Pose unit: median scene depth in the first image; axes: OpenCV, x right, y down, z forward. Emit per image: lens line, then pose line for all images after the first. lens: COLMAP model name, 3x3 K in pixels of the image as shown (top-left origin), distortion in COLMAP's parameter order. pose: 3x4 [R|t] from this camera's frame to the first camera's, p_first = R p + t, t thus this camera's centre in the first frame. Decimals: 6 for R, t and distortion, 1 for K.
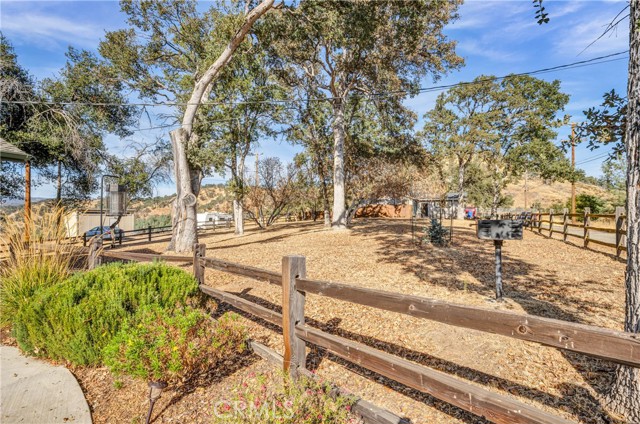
lens RADIAL K [[340.8, 0, 320.1], [0, 340.8, 220.9], [0, 0, 1]] dist [-0.001542, 0.000881]
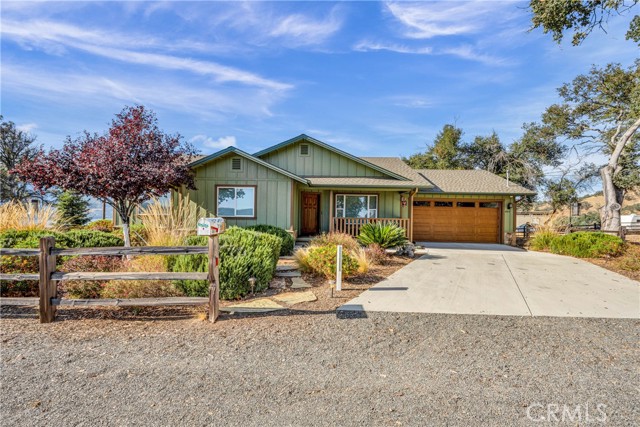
lens RADIAL K [[279.8, 0, 320.2], [0, 279.8, 210.5], [0, 0, 1]] dist [-0.000778, -0.000092]
pose [[0.393364, -0.013105, -0.919289, 0.224619], [-0.023752, 0.999420, -0.024411, 0.018204], [0.919076, 0.031437, 0.392825, -0.631145]]
